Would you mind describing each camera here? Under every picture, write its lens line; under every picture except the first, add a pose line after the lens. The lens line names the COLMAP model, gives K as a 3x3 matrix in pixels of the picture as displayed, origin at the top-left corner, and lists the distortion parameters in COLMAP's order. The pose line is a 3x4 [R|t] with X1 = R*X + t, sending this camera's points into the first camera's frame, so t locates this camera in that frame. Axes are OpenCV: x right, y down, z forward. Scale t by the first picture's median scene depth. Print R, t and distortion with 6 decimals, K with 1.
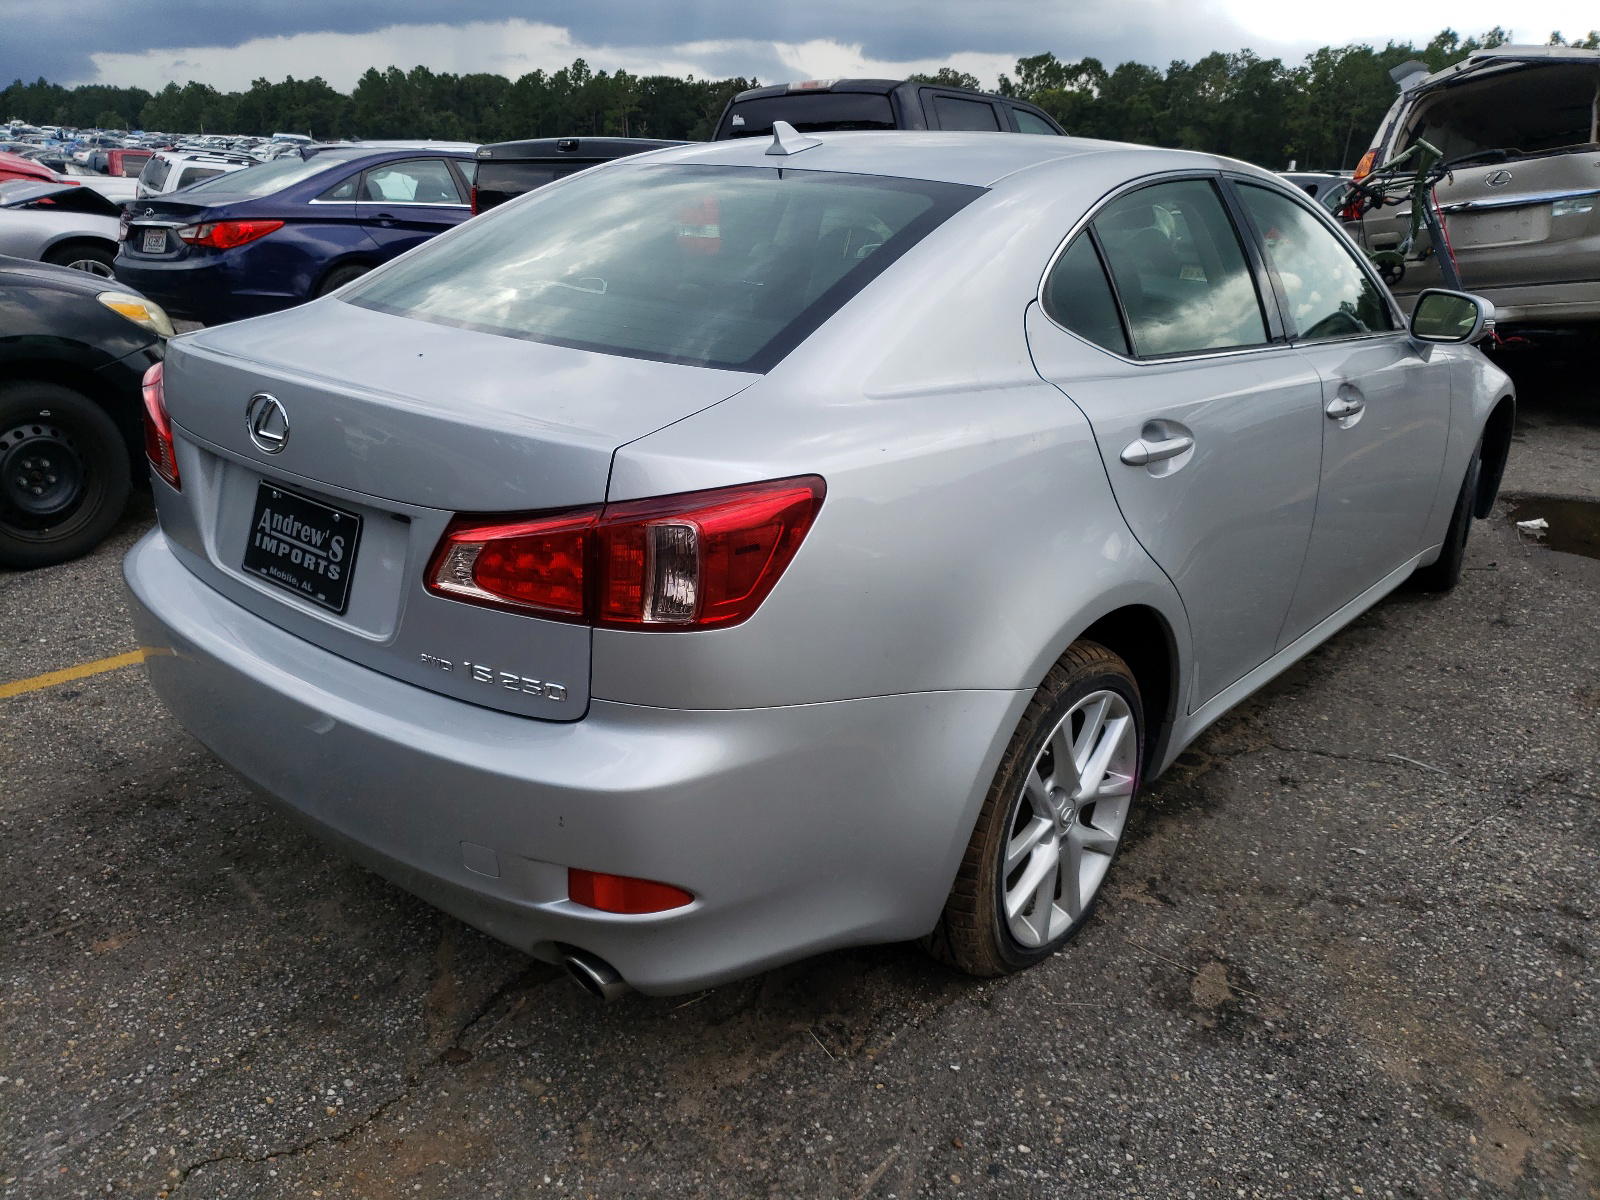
lens RADIAL K [[1233.9, 0, 790.3], [0, 1233.9, 601.9], [0, 0, 1]] dist [0.000052, 0.013794]
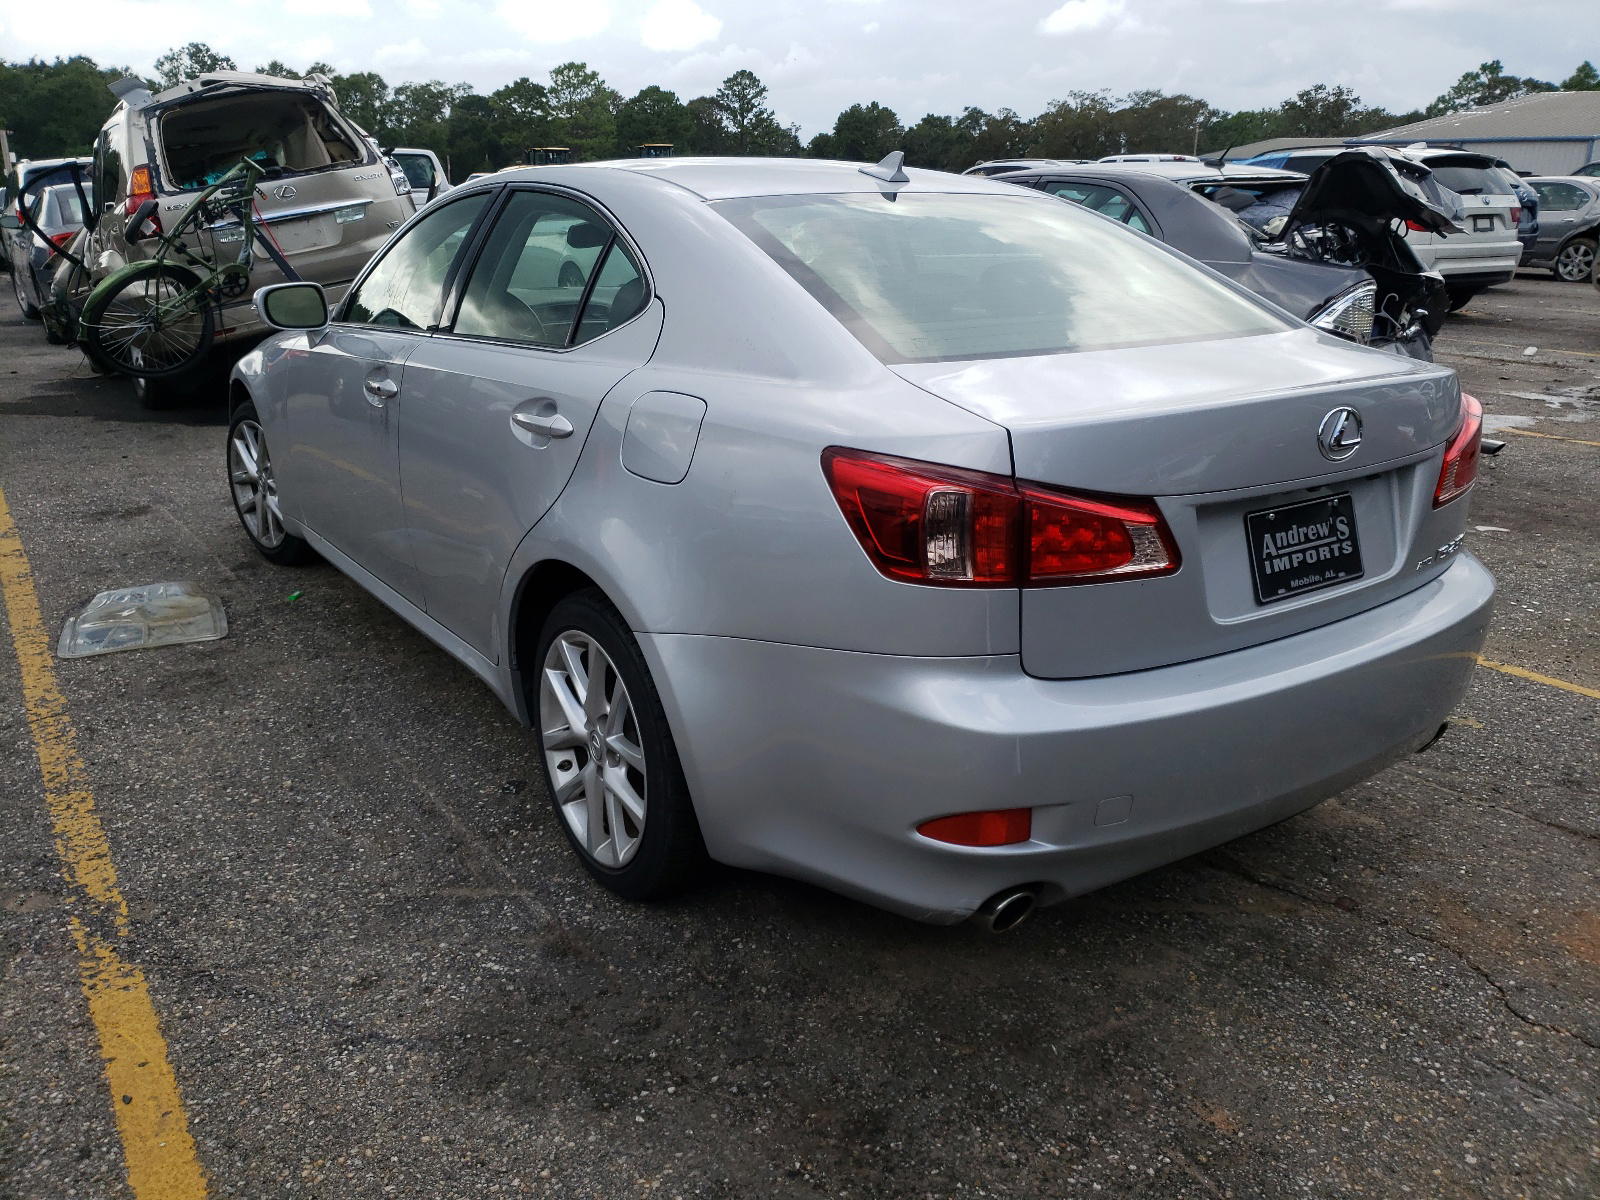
lens RADIAL K [[1233.9, 0, 786.4], [0, 1233.9, 602.4], [0, 0, 1]] dist [0.000052, 0.013794]
pose [[0.261425, -0.328925, 0.907450, -1.480150], [0.335720, 0.912431, 0.234014, -0.398287], [-0.904958, 0.243472, 0.348959, 1.026439]]
